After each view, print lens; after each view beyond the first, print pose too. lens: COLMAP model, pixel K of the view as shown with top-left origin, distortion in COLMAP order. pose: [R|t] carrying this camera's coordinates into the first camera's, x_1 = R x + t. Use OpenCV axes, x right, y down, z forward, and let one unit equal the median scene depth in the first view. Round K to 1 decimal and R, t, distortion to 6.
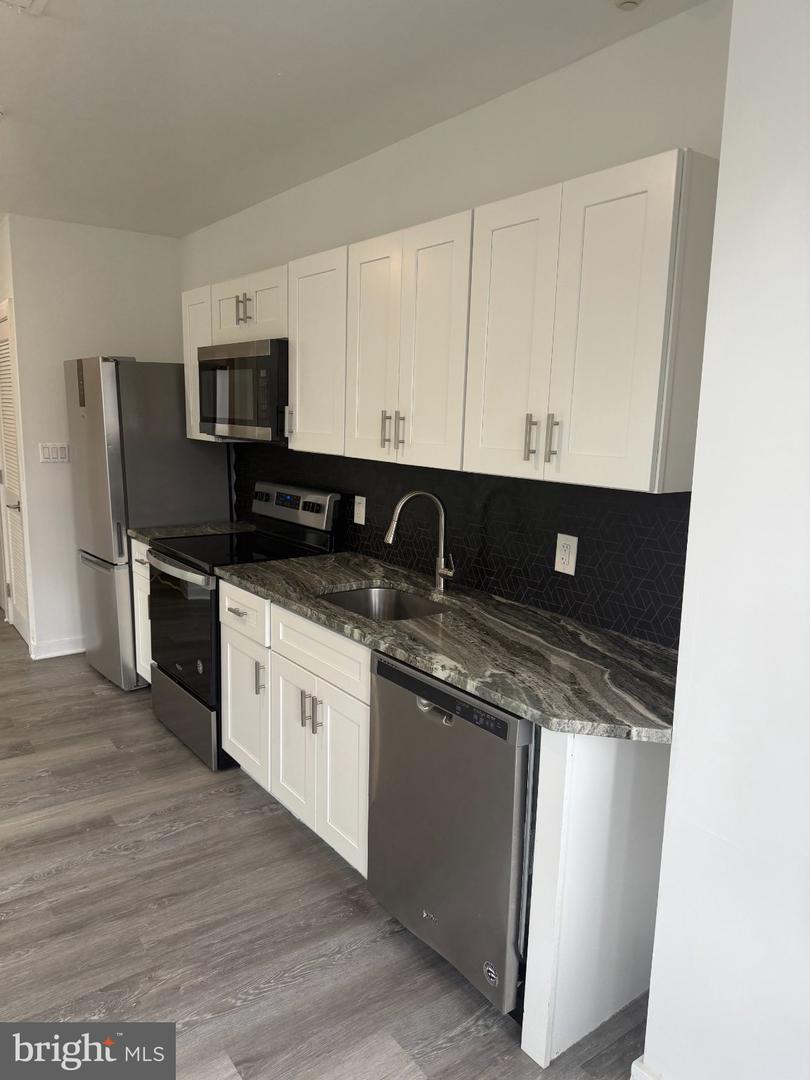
lens RADIAL K [[767.0, 0, 399.3], [0, 767.0, 543.4], [0, 0, 1]] dist [0.057928, -0.061787]
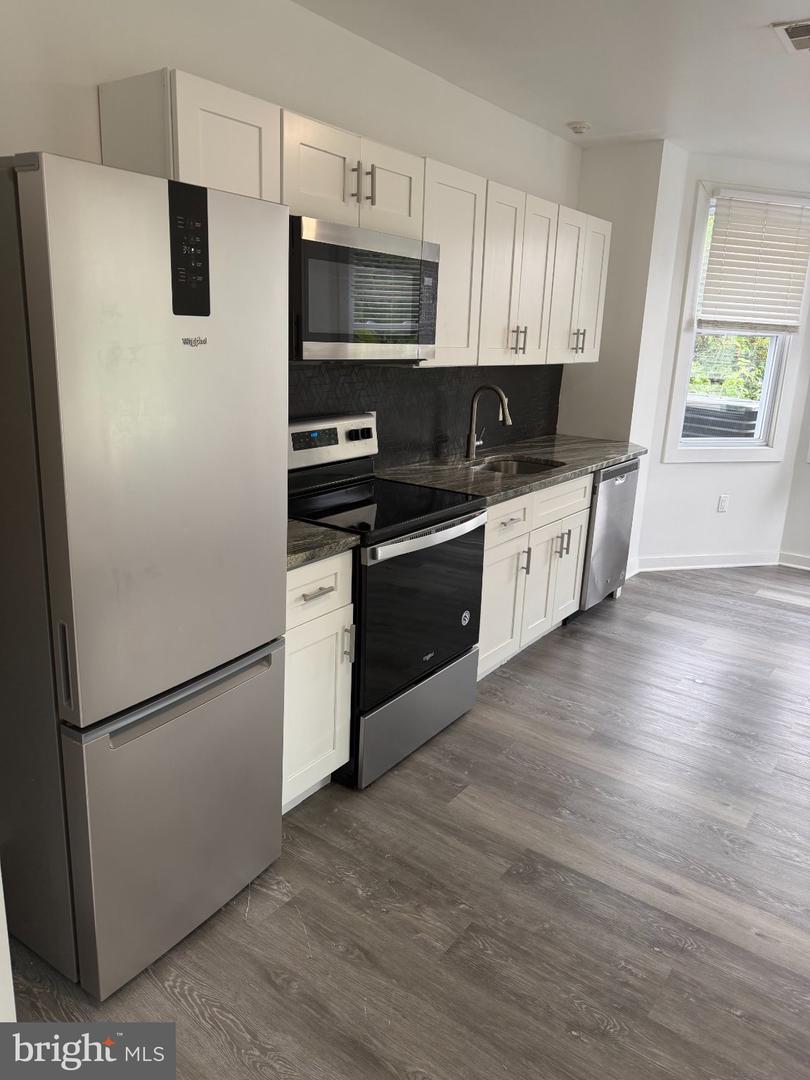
lens RADIAL K [[767.0, 0, 397.8], [0, 767.0, 530.4], [0, 0, 1]] dist [0.057928, -0.061787]
pose [[-0.308505, -0.270743, 0.911879, -1.090697], [0.121297, 0.939616, 0.320015, -0.249647], [-0.943457, 0.209334, -0.257035, 1.364443]]
